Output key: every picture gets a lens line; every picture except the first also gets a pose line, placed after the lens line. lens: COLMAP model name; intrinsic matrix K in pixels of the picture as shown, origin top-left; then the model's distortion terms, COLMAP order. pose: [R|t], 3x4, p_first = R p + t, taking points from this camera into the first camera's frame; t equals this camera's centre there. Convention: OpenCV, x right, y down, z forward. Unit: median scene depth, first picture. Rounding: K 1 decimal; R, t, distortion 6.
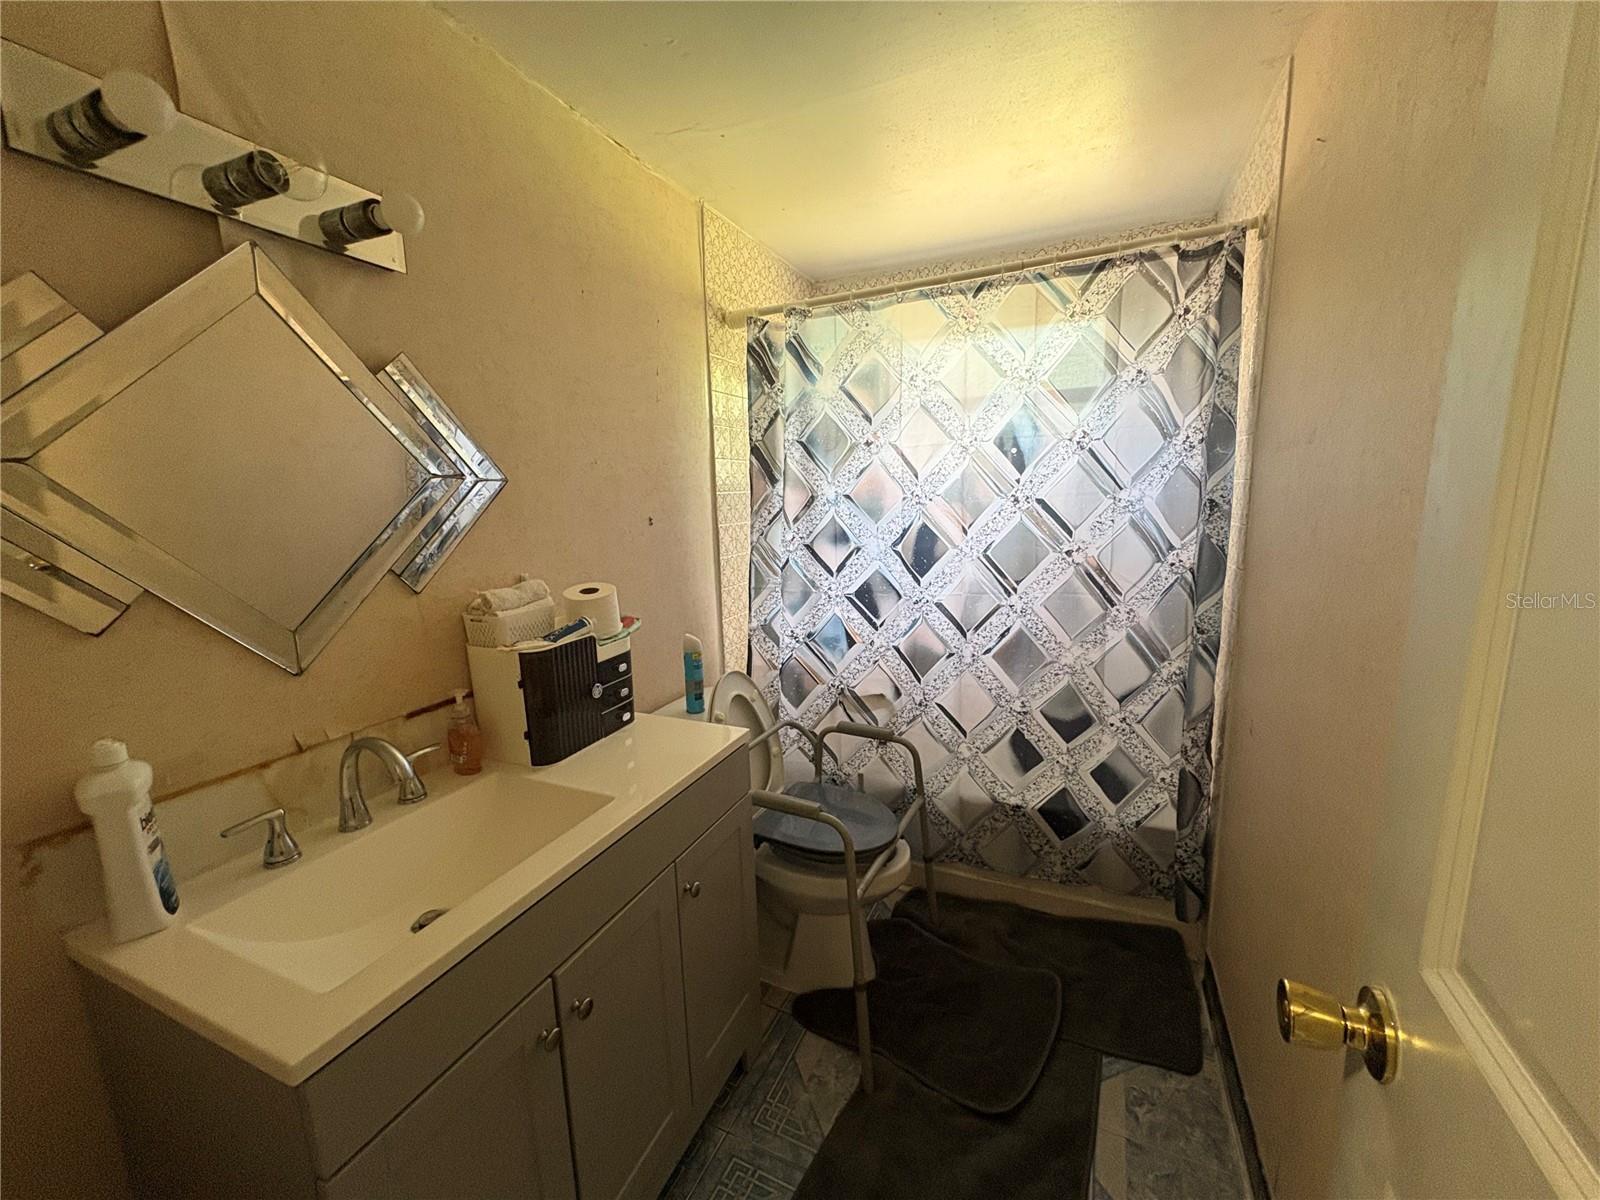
lens RADIAL K [[636.1, 0, 800.0], [0, 636.1, 602.8], [0, 0, 1]] dist [0.000895, -0.000015]
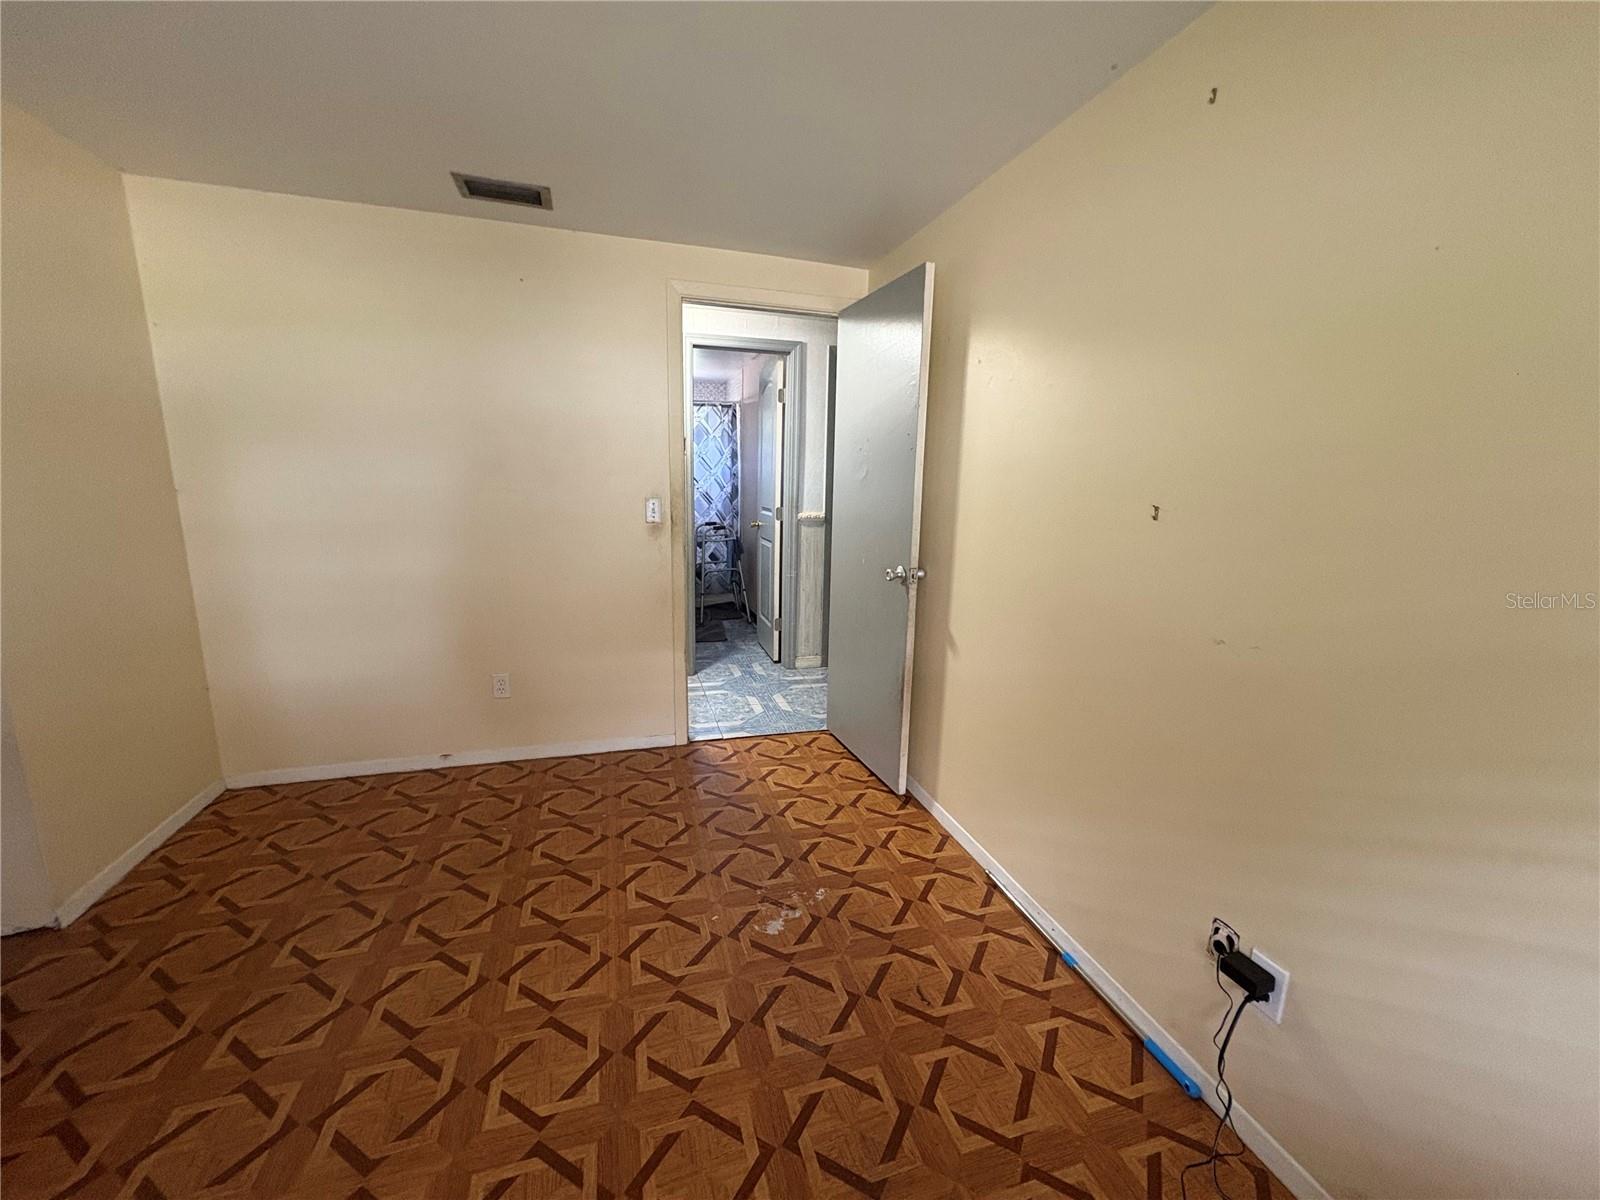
lens RADIAL K [[636.1, 0, 800.0], [0, 636.1, 602.8], [0, 0, 1]] dist [0.000895, -0.000015]
pose [[0.771079, -0.083238, 0.631276, -1.436659], [0.068516, 0.996509, 0.047706, 0.432931], [-0.633043, 0.006467, 0.774090, -2.079660]]
